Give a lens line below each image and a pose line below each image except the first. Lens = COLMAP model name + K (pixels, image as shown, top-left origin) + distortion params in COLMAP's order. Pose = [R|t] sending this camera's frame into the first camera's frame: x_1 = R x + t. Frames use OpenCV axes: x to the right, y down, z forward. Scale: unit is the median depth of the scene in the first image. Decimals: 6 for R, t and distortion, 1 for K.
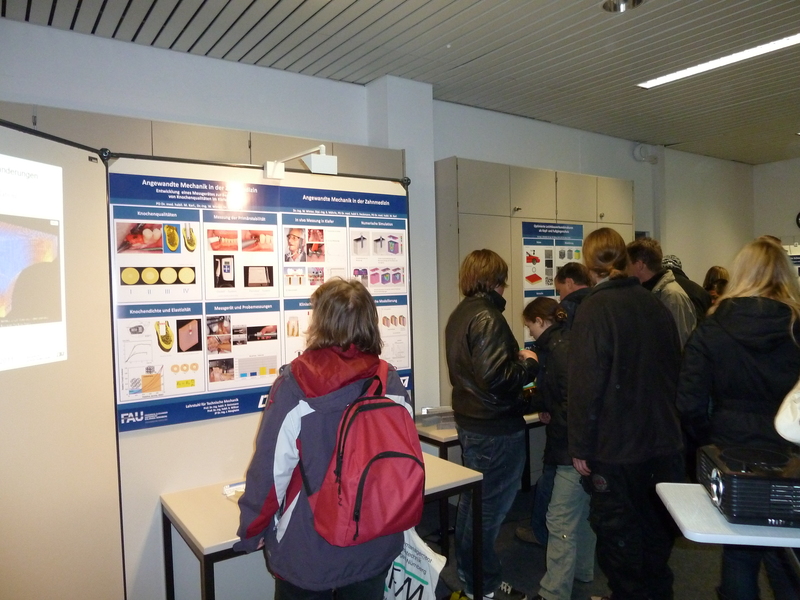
lens RADIAL K [[590.5, 0, 379.5], [0, 590.5, 295.7], [0, 0, 1]] dist [-0.046715, 0.000132]
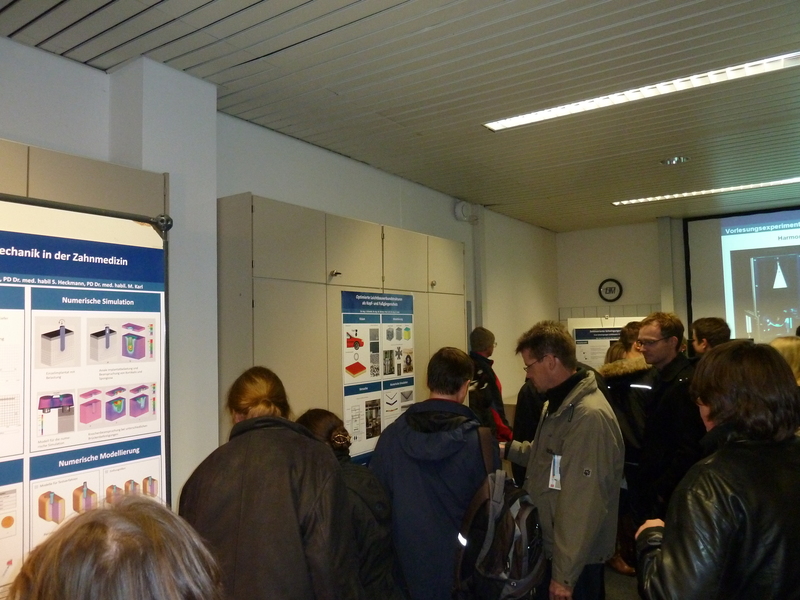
lens RADIAL K [[605.6, 0, 404.6], [0, 605.6, 295.9], [0, 0, 1]] dist [-0.026607, 0.005947]
pose [[0.921133, 0.024876, 0.388453, 0.035601], [0.010698, 0.995961, -0.089146, -0.075989], [-0.389101, 0.086271, 0.917146, 0.414677]]
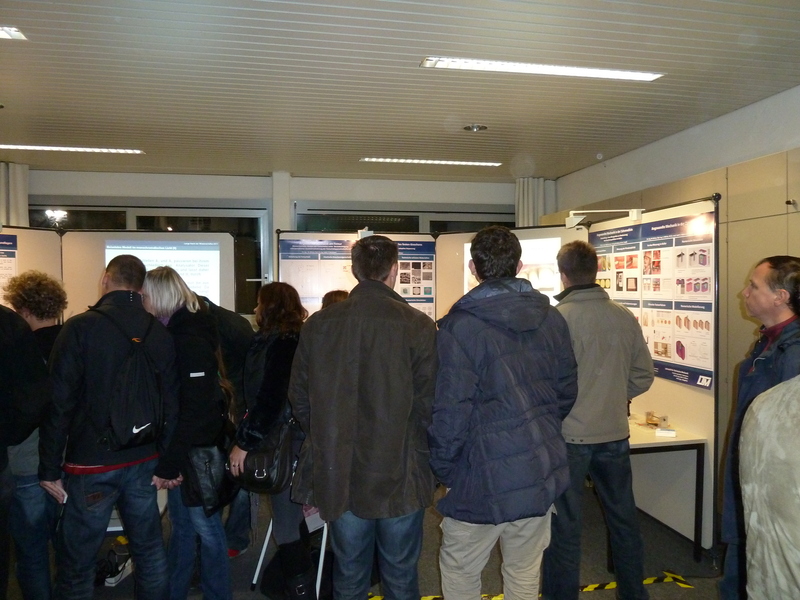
lens RADIAL K [[605.6, 0, 404.6], [0, 605.6, 295.9], [0, 0, 1]] dist [-0.026607, 0.005947]
pose [[-0.370425, 0.032187, -0.928305, 1.294750], [-0.016433, 0.999016, 0.041196, -0.050599], [0.928717, 0.030515, -0.369532, 0.891792]]
